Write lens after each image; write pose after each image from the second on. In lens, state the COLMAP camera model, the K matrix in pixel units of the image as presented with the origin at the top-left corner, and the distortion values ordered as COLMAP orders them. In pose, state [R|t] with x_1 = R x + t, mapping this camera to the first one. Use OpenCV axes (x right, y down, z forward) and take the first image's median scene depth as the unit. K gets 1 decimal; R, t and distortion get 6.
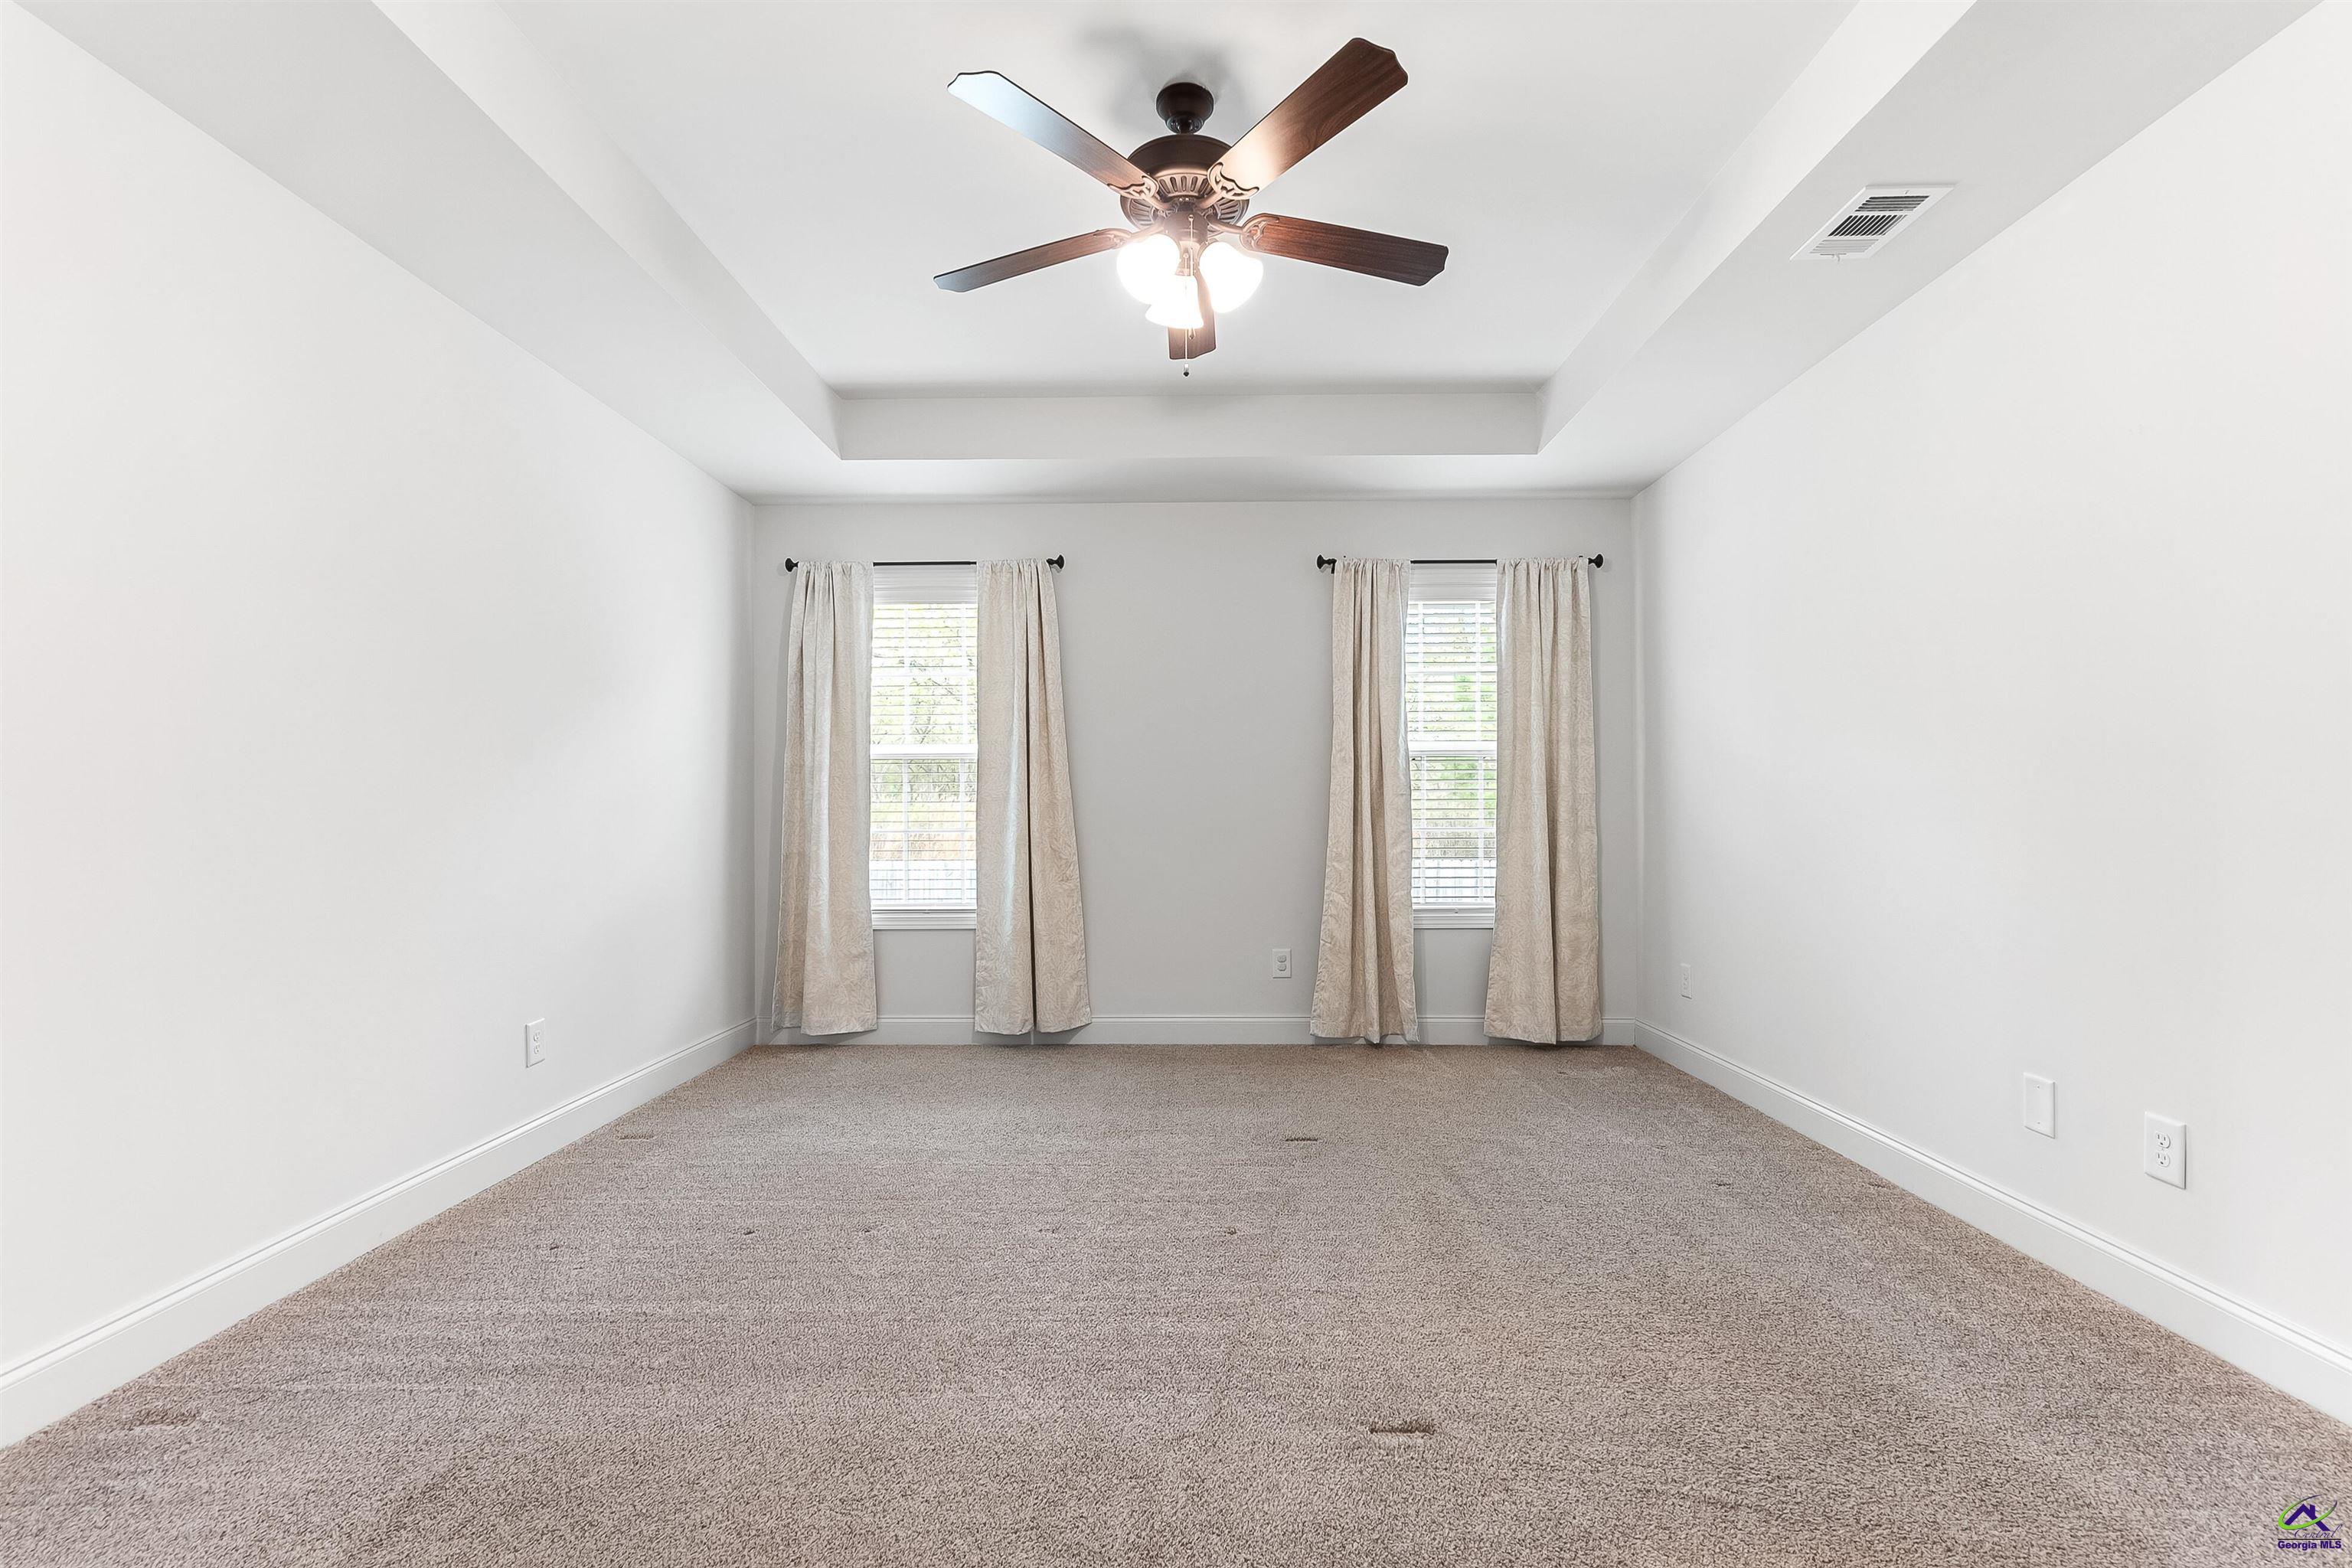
lens RADIAL K [[1010.0, 0, 1182.3], [0, 1010.0, 776.7], [0, 0, 1]] dist [-0.003247, 0.000185]
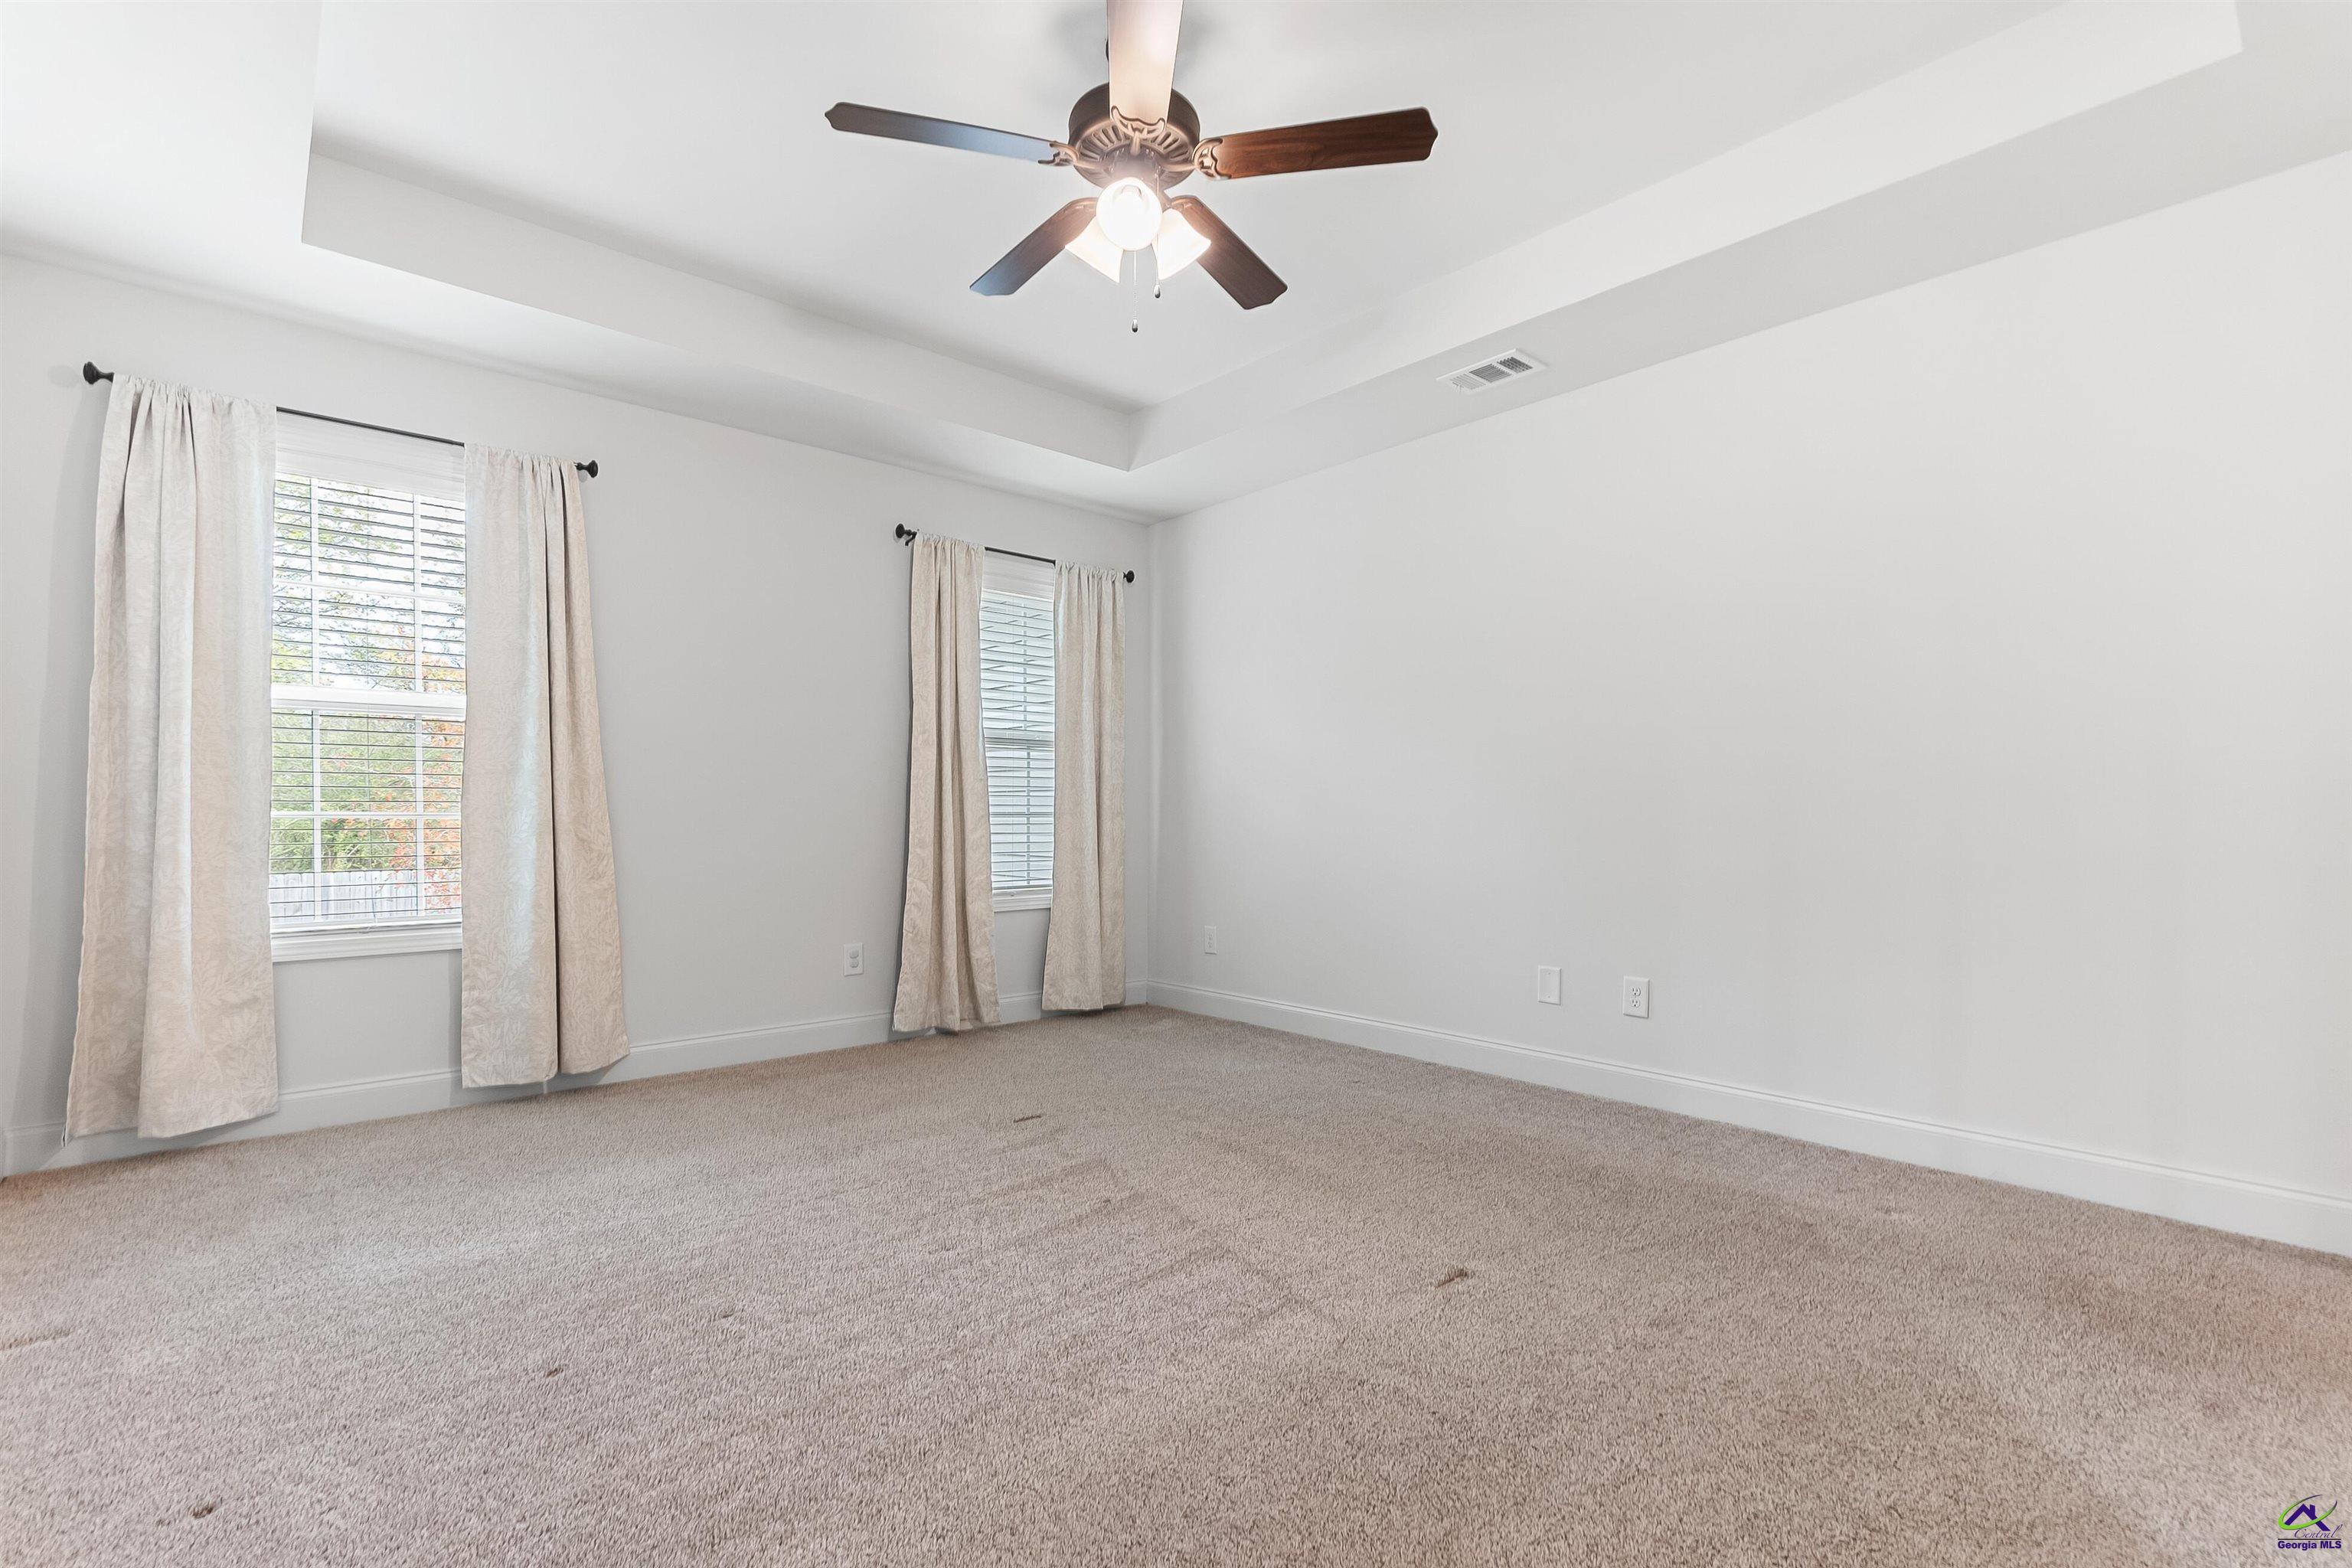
lens RADIAL K [[1027.2, 0, 1172.2], [0, 1027.2, 798.1], [0, 0, 1]] dist [-0.000768, -0.000236]
pose [[0.751471, 0.014667, 0.659603, -0.310452], [-0.026239, 0.999626, 0.007666, 0.023037], [-0.659244, -0.023068, 0.751575, 0.108420]]
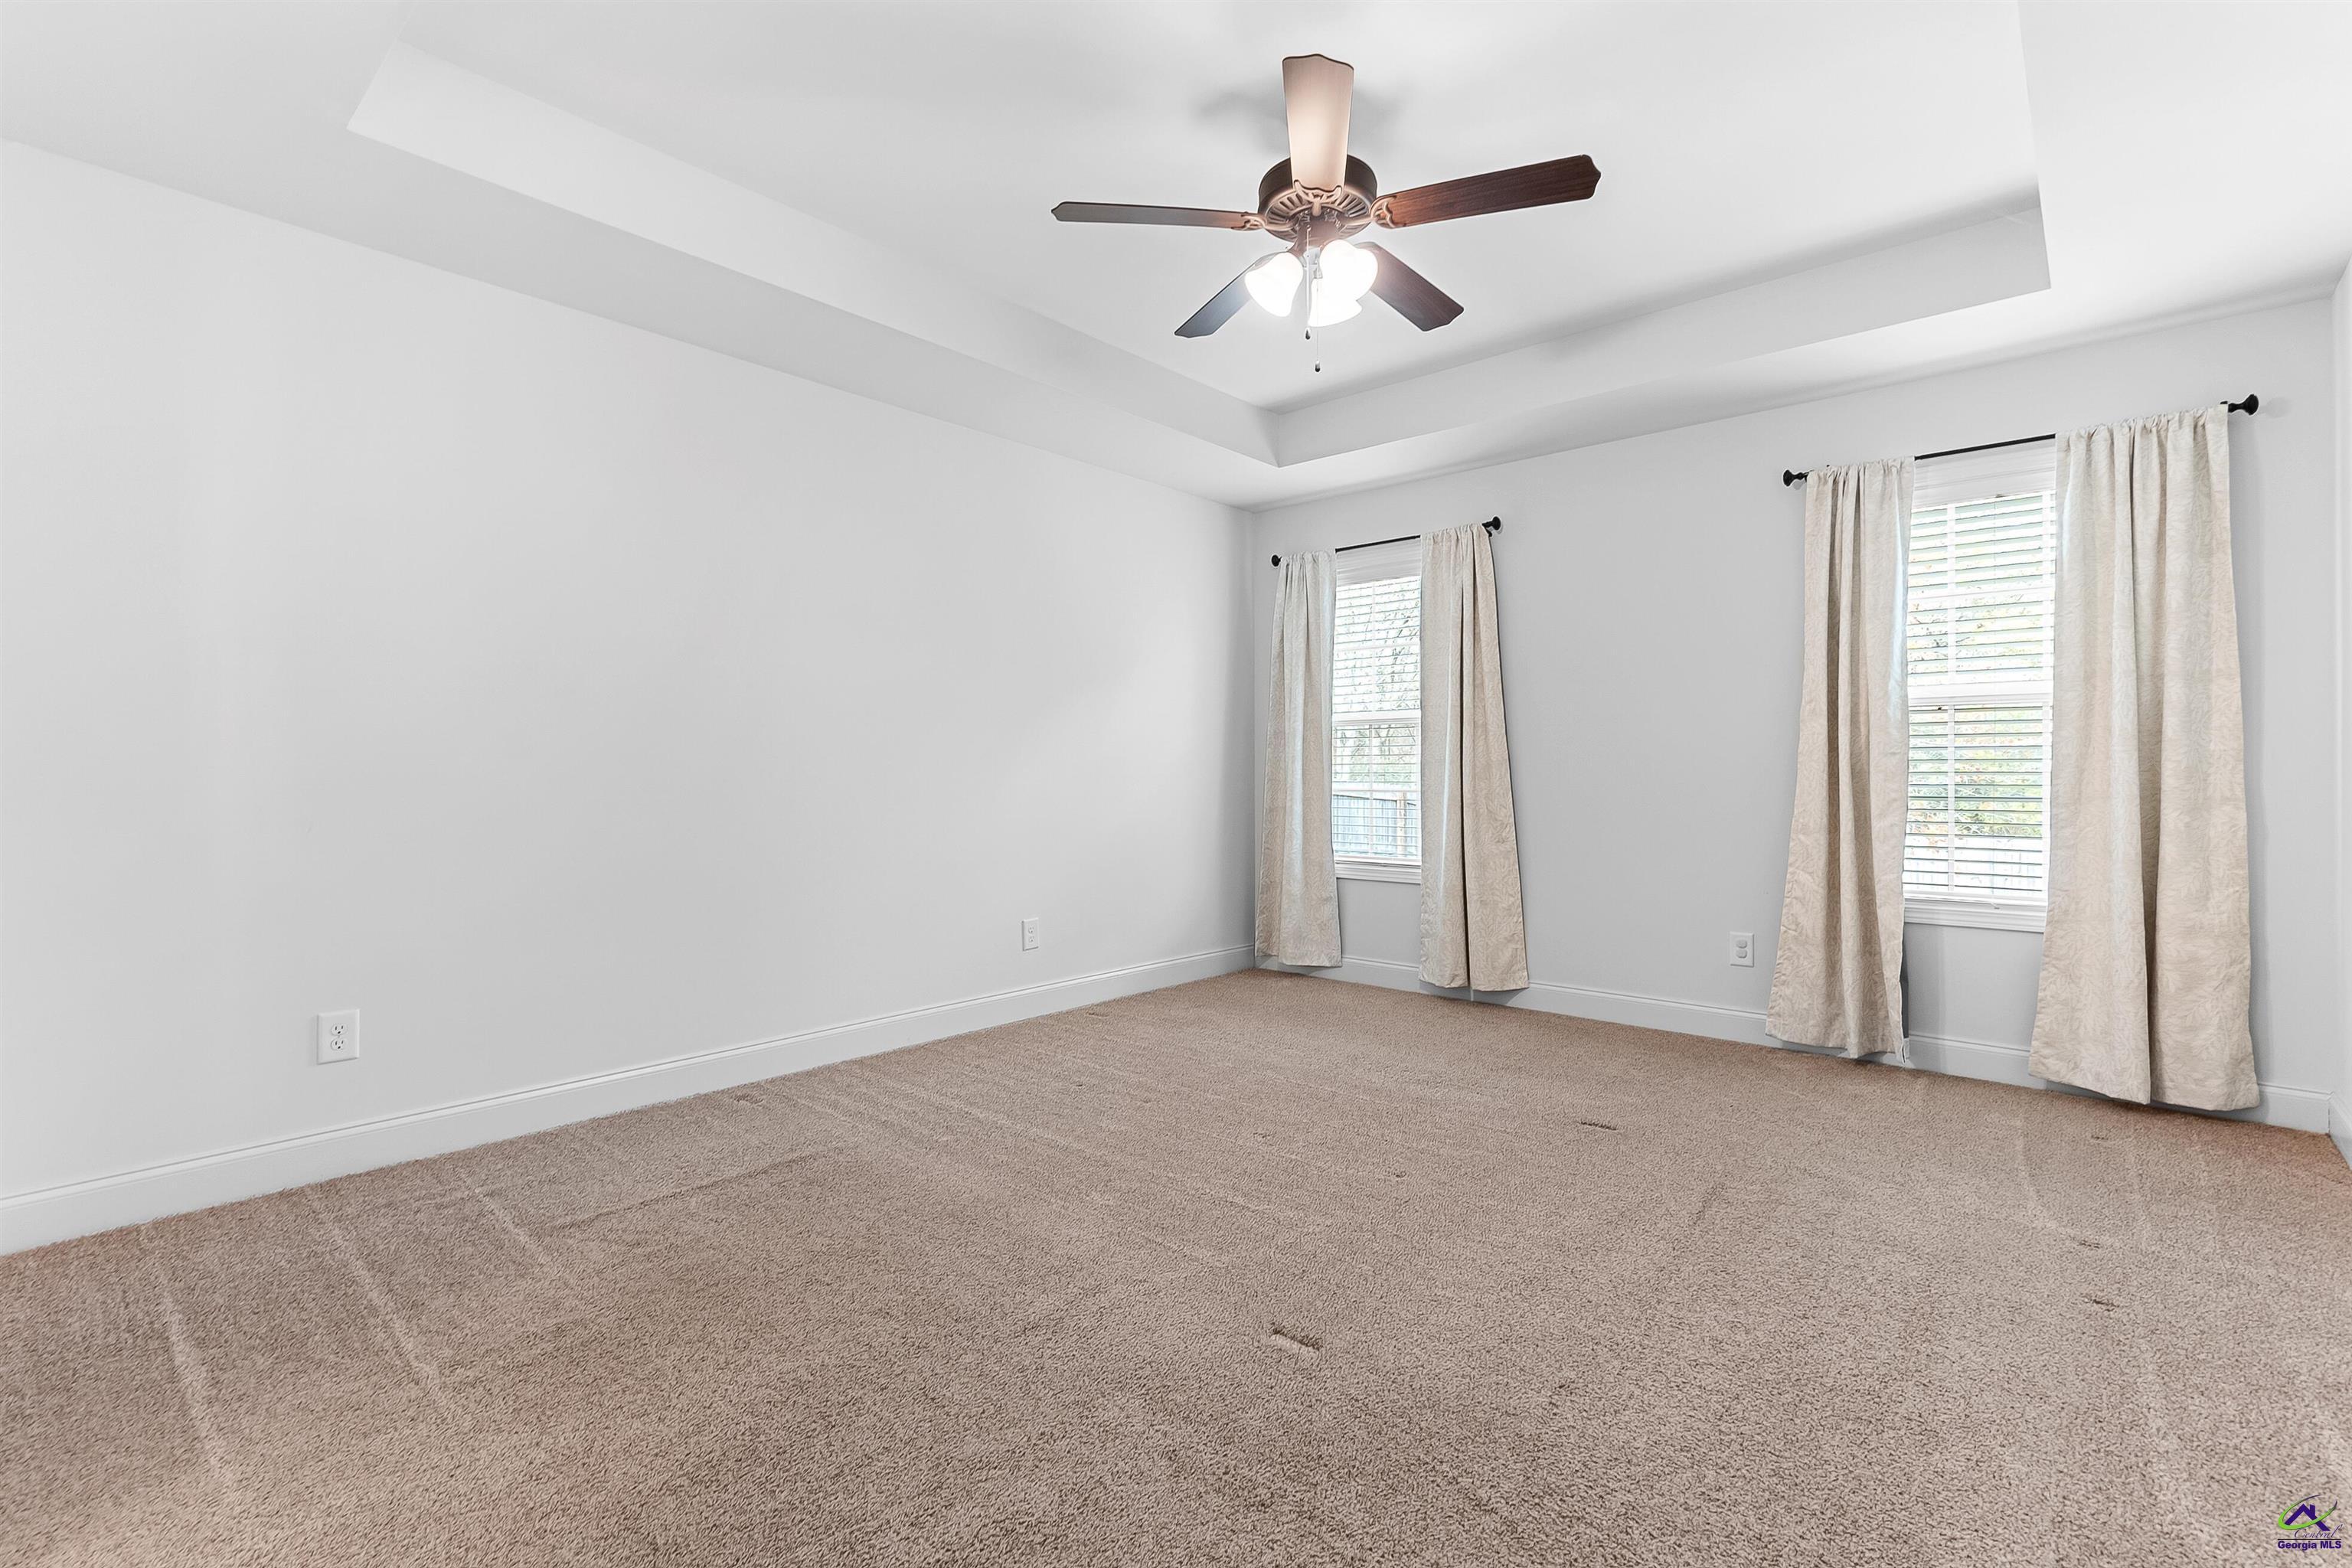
lens RADIAL K [[1028.9, 0, 1220.9], [0, 1028.9, 745.2], [0, 0, 1]] dist [-0.003058, -0.000083]
pose [[0.777549, -0.011976, -0.628709, 0.314149], [0.016478, 0.999863, 0.001333, 0.000932], [0.628607, -0.011397, 0.777640, 0.033538]]
